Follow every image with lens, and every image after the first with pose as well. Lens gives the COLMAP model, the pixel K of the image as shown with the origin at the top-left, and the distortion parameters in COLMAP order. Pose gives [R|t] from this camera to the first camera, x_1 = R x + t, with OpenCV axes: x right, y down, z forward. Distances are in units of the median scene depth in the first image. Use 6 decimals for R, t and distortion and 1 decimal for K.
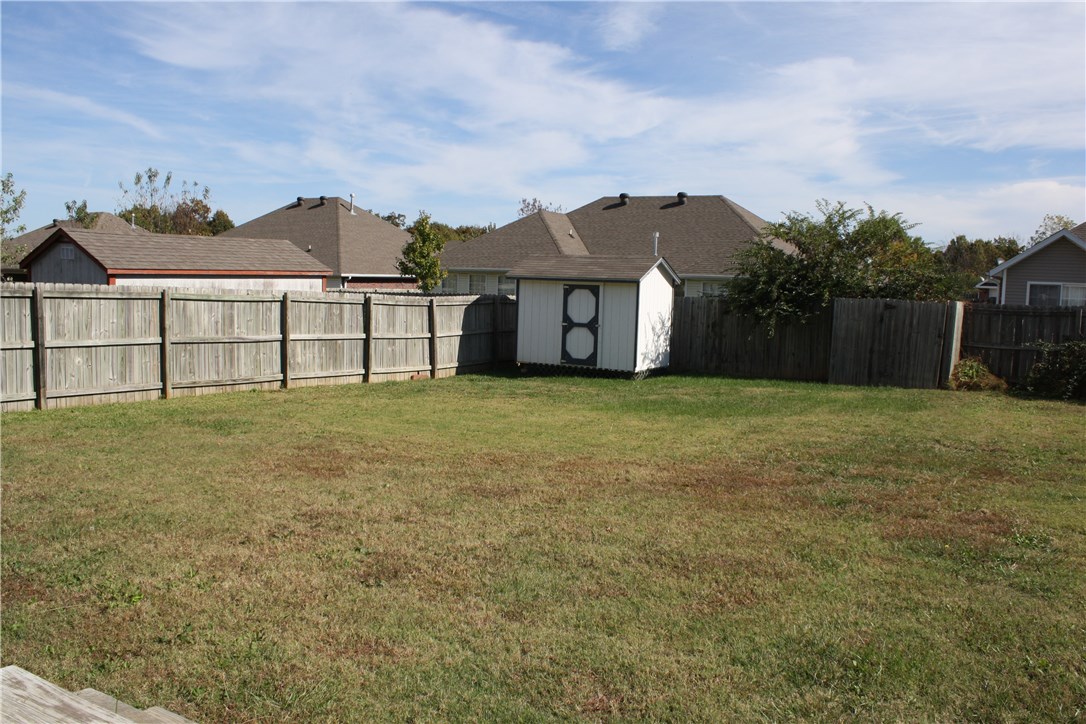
lens RADIAL K [[910.9, 0, 540.7], [0, 910.9, 361.5], [0, 0, 1]] dist [-0.166746, 0.144781]
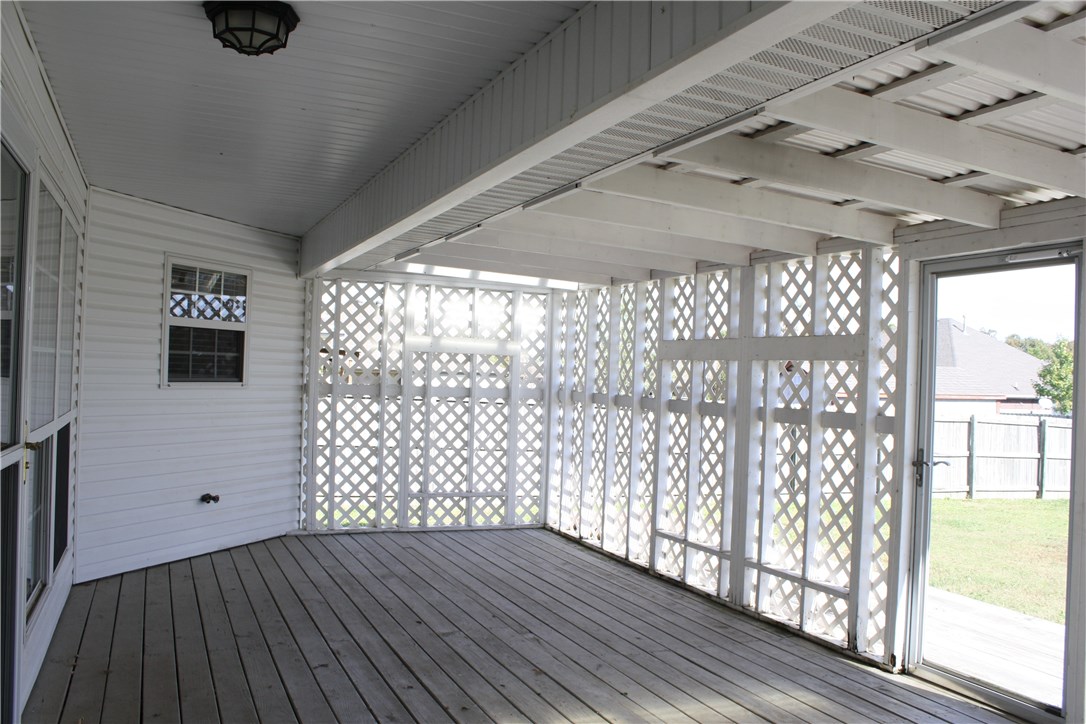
lens RADIAL K [[910.9, 0, 540.7], [0, 910.9, 361.5], [0, 0, 1]] dist [-0.166746, 0.144781]
pose [[0.830994, -0.007192, -0.556235, -0.103415], [-0.061483, 0.992603, -0.104687, 0.006742], [0.552874, 0.121193, 0.824405, -0.216580]]
